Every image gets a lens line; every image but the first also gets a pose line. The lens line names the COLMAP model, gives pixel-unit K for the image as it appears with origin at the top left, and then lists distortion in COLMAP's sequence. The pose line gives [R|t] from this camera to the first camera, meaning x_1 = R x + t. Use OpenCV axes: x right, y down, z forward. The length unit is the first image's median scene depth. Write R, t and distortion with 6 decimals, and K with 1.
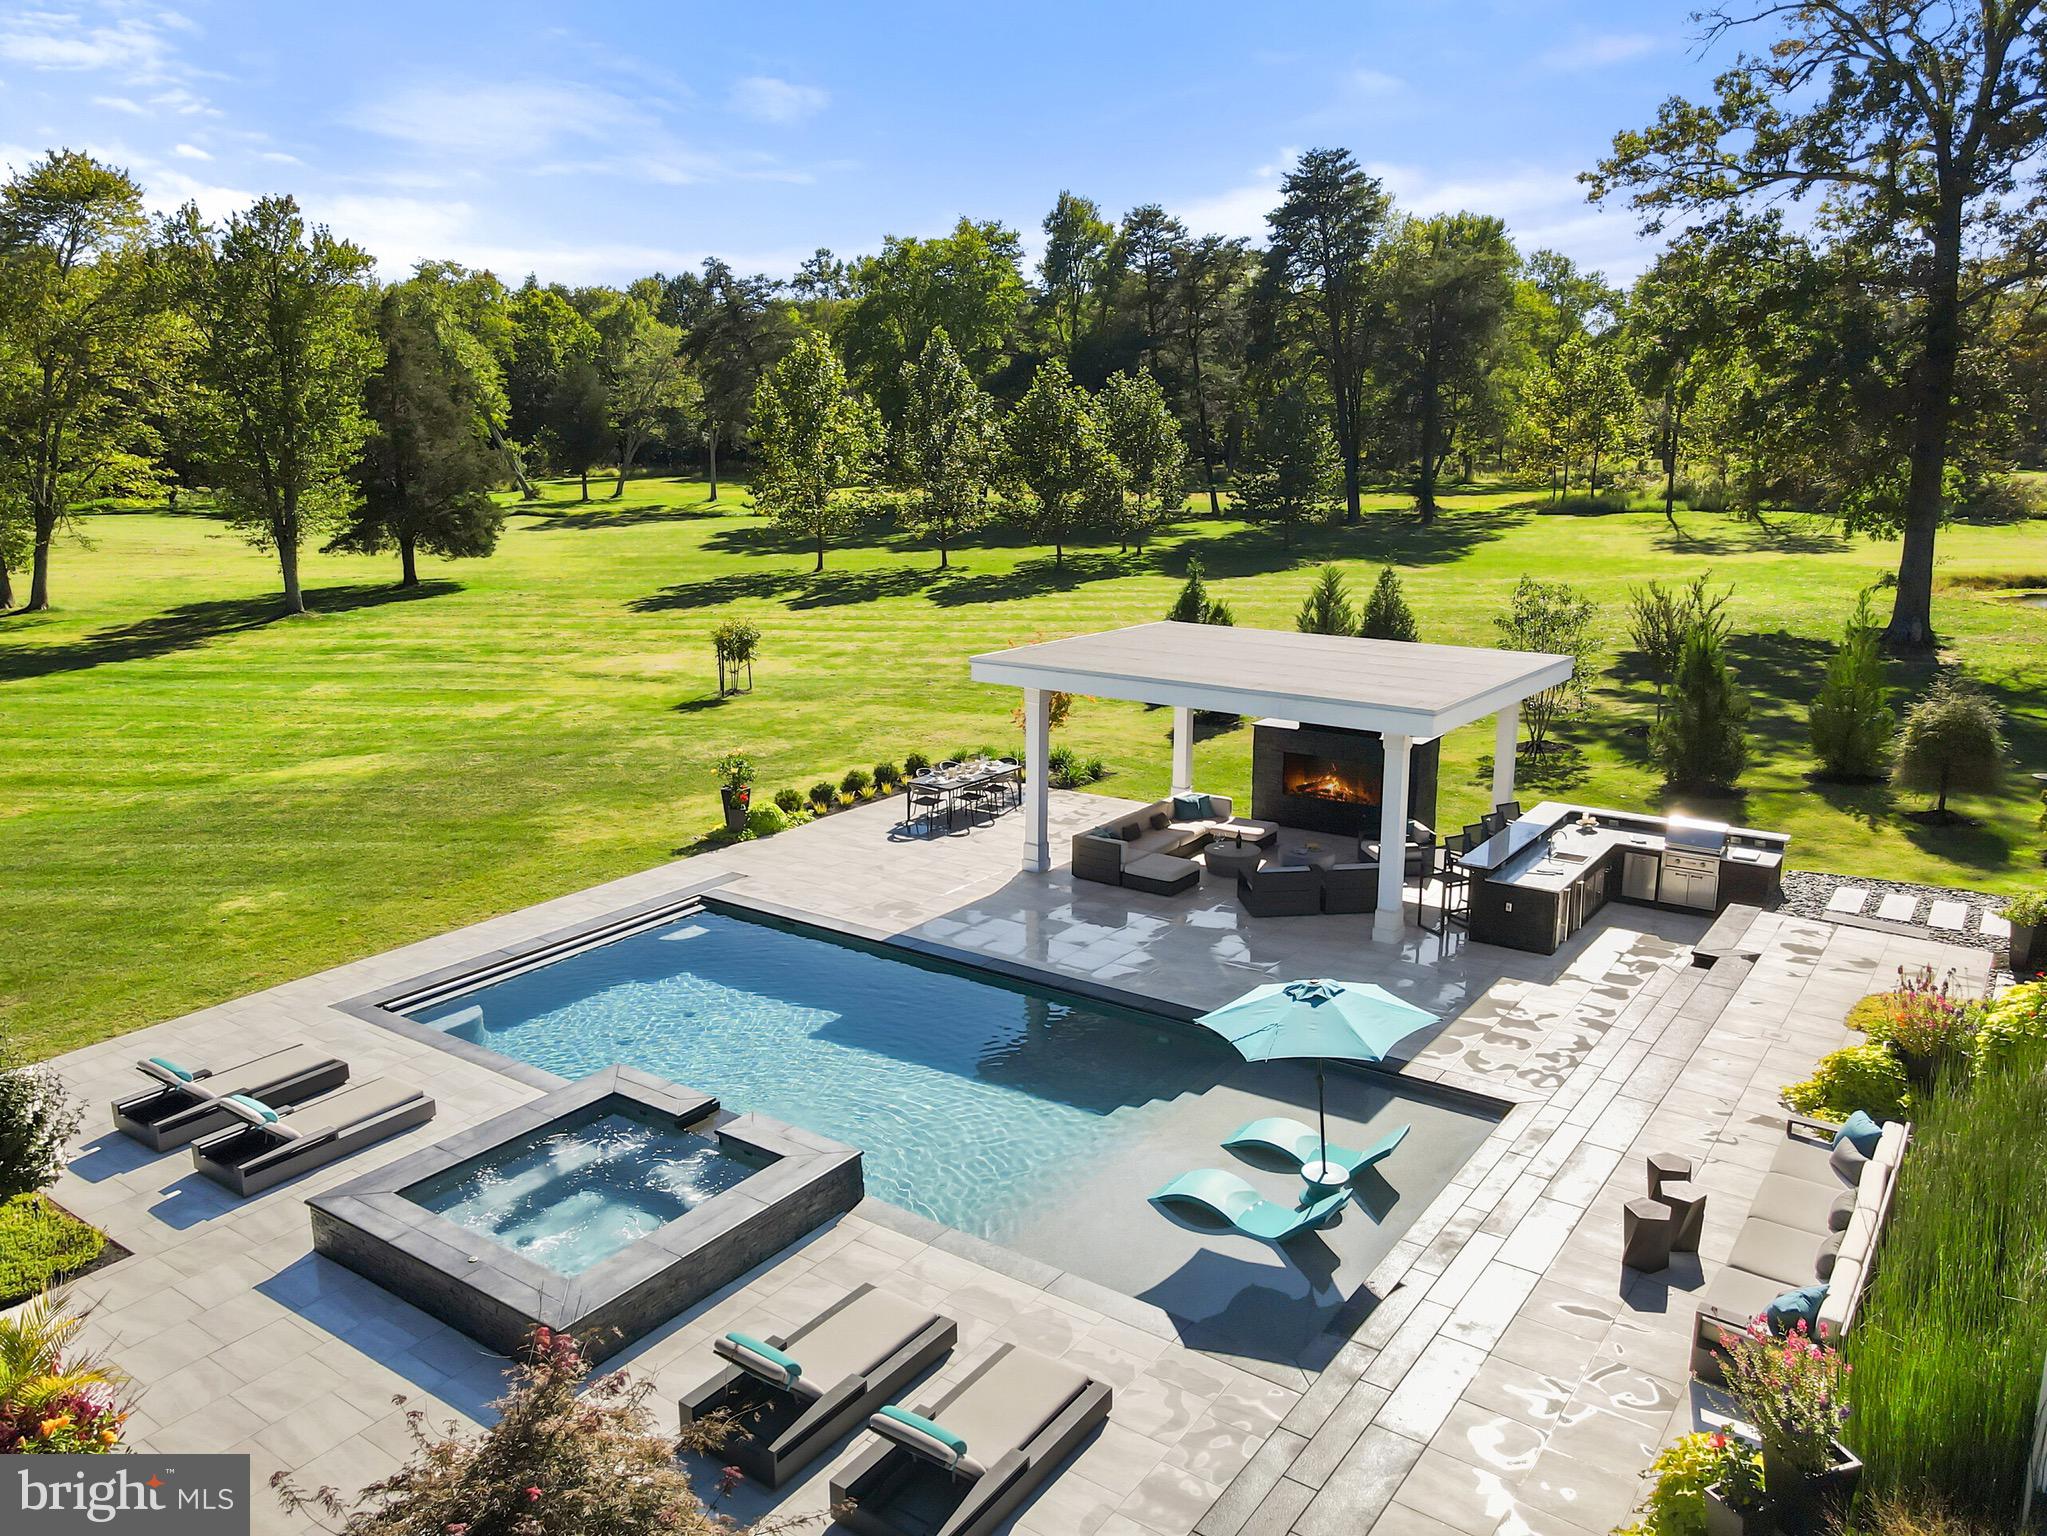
lens RADIAL K [[1511.3, 0, 1025.2], [0, 1511.3, 737.5], [0, 0, 1]] dist [0.007108, 0.041925]
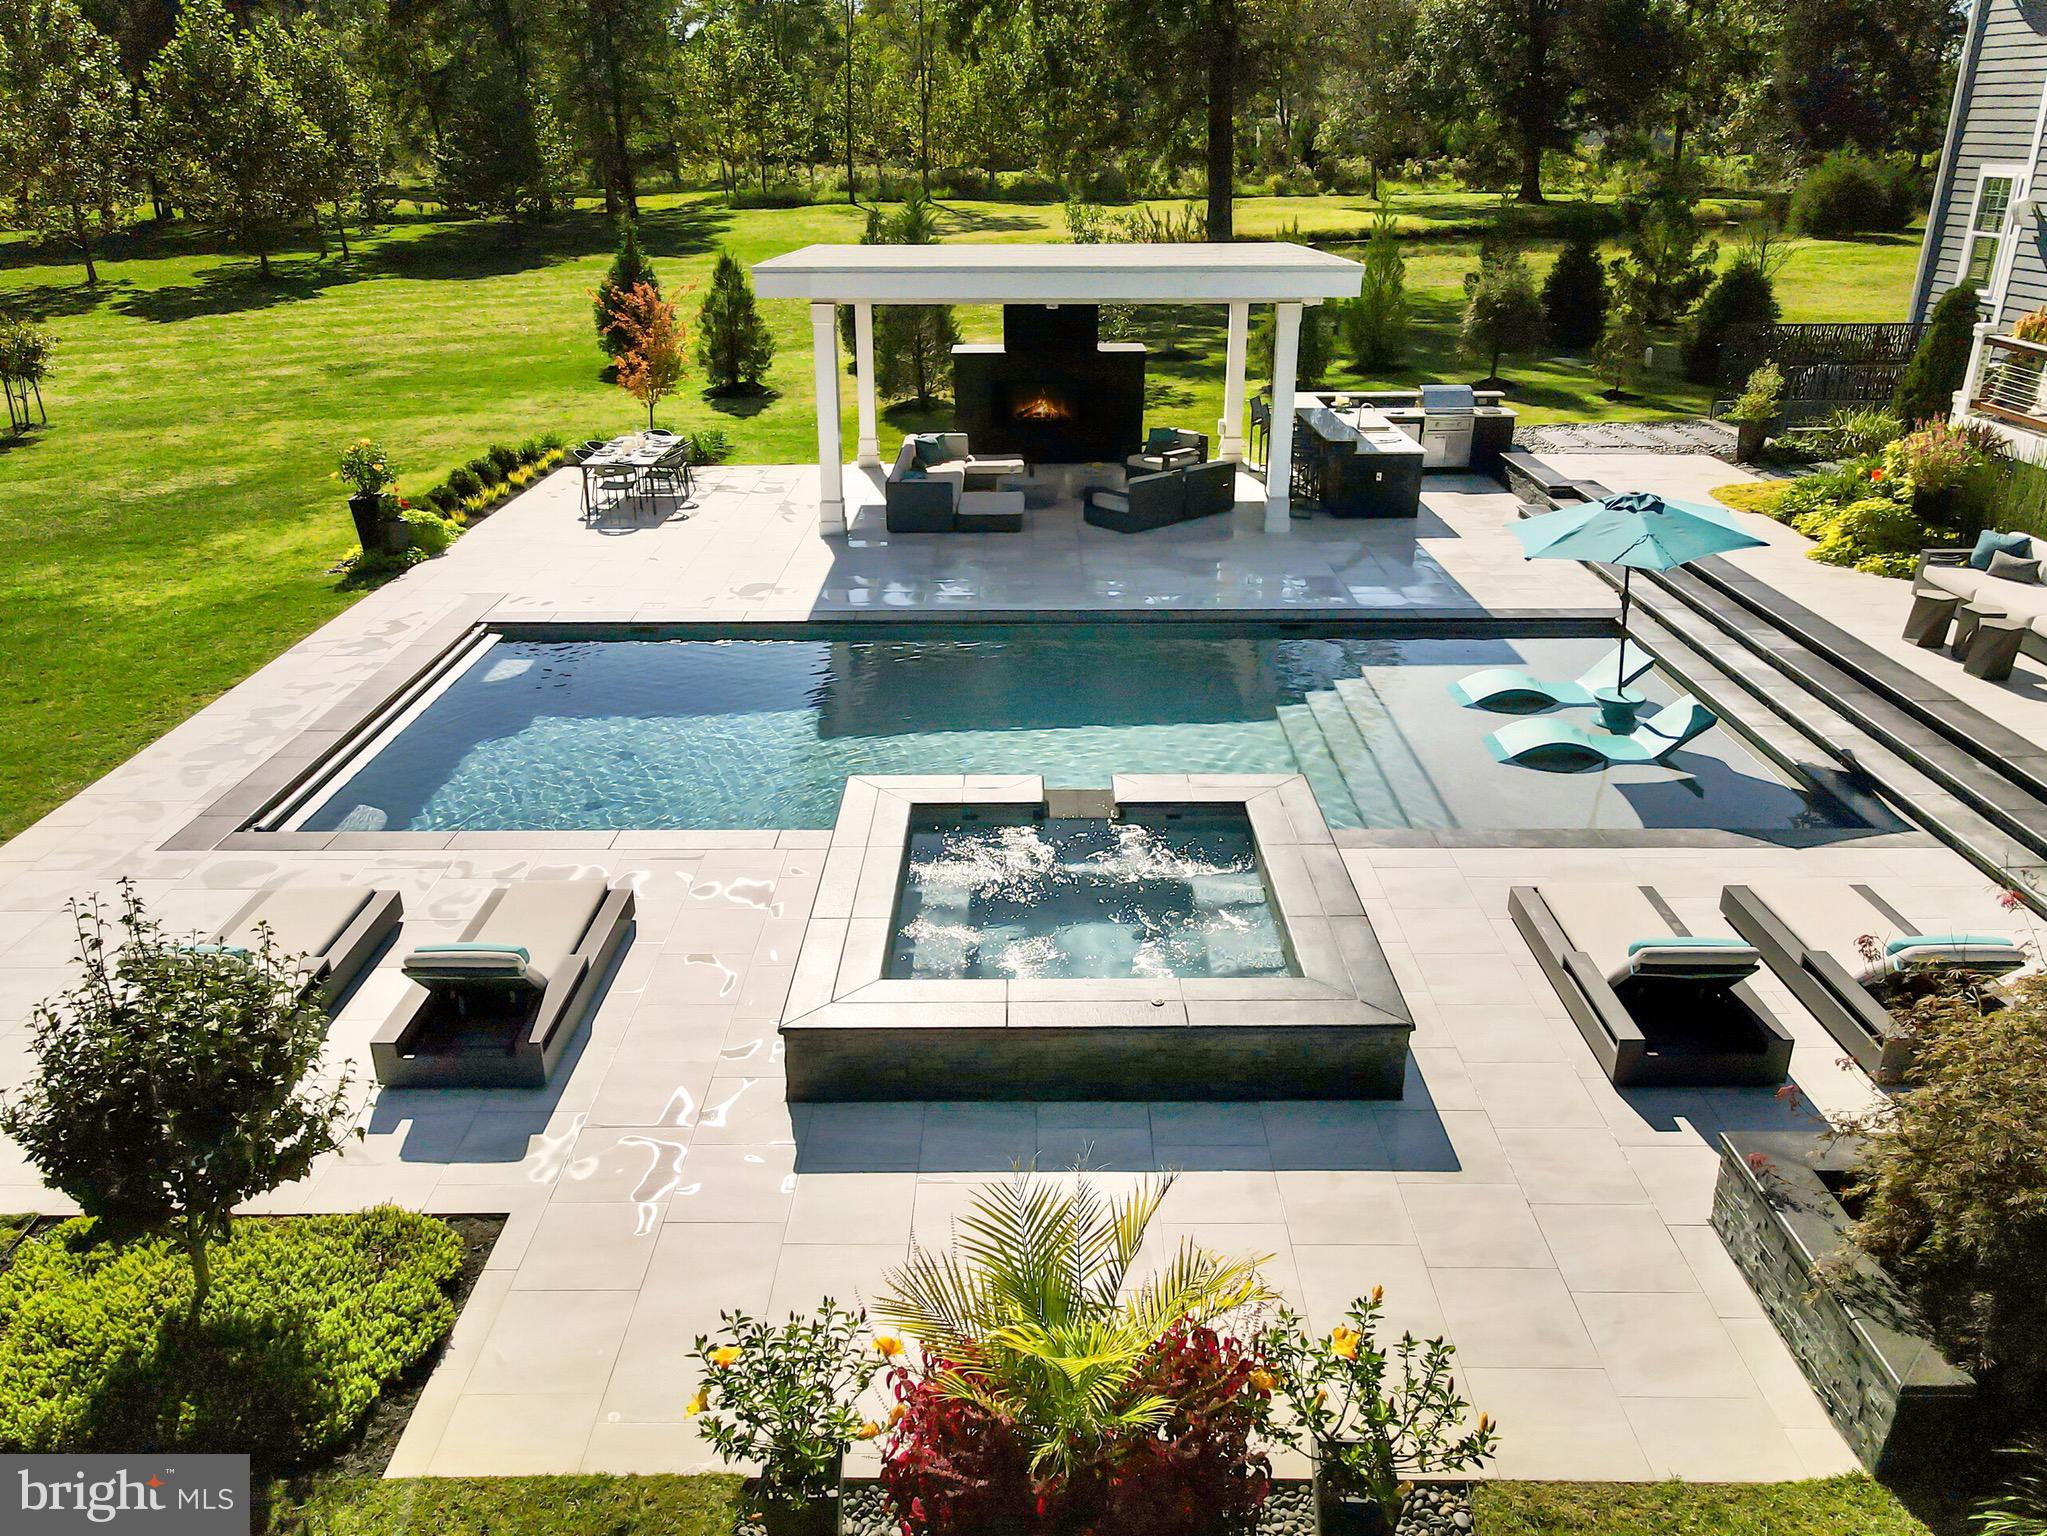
lens RADIAL K [[1511.3, 0, 1025.2], [0, 1511.3, 737.5], [0, 0, 1]] dist [0.007108, 0.041925]
pose [[0.820938, -0.217988, 0.527771, -0.388258], [0.128935, 0.971159, 0.200566, 0.046678], [-0.556270, -0.096604, 0.825367, 0.261082]]
